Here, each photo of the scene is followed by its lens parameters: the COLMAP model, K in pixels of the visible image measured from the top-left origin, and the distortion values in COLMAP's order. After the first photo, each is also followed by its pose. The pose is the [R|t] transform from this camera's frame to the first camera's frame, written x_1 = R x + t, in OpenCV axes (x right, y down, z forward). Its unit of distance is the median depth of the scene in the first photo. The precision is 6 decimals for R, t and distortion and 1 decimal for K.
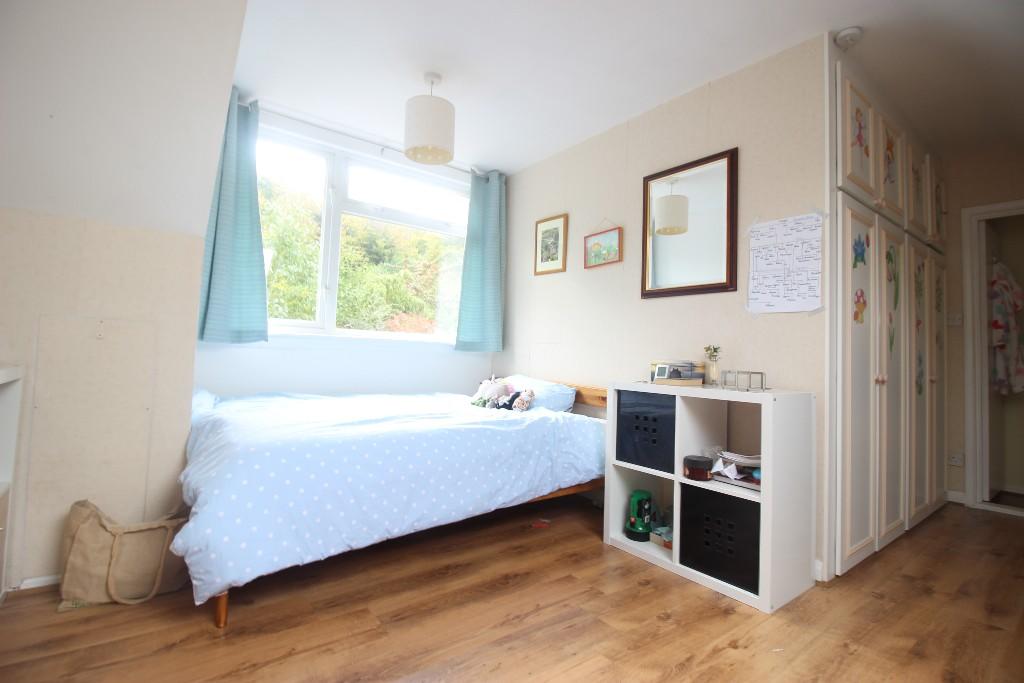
lens RADIAL K [[476.1, 0, 511.8], [0, 476.1, 339.2], [0, 0, 1]] dist [-0.002667, -0.000101]
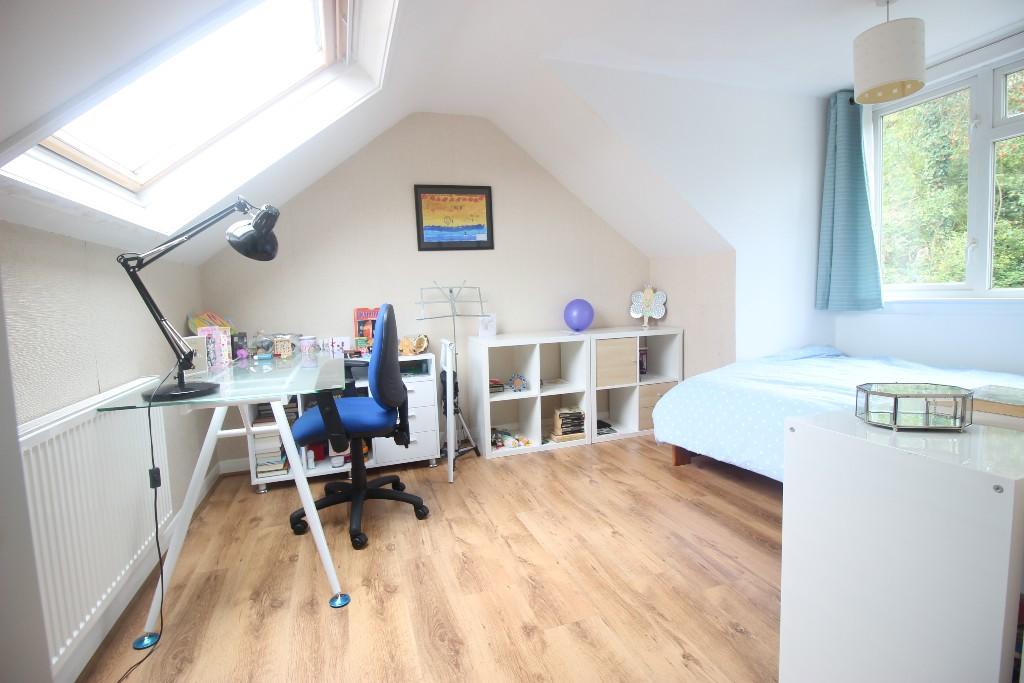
lens RADIAL K [[476.1, 0, 511.7], [0, 476.1, 342.5], [0, 0, 1]] dist [-0.002667, -0.000101]
pose [[-0.315931, 0.059275, -0.946929, 1.366995], [0.061007, 0.997250, 0.042071, -0.024840], [0.946819, -0.044478, -0.318678, 0.963450]]
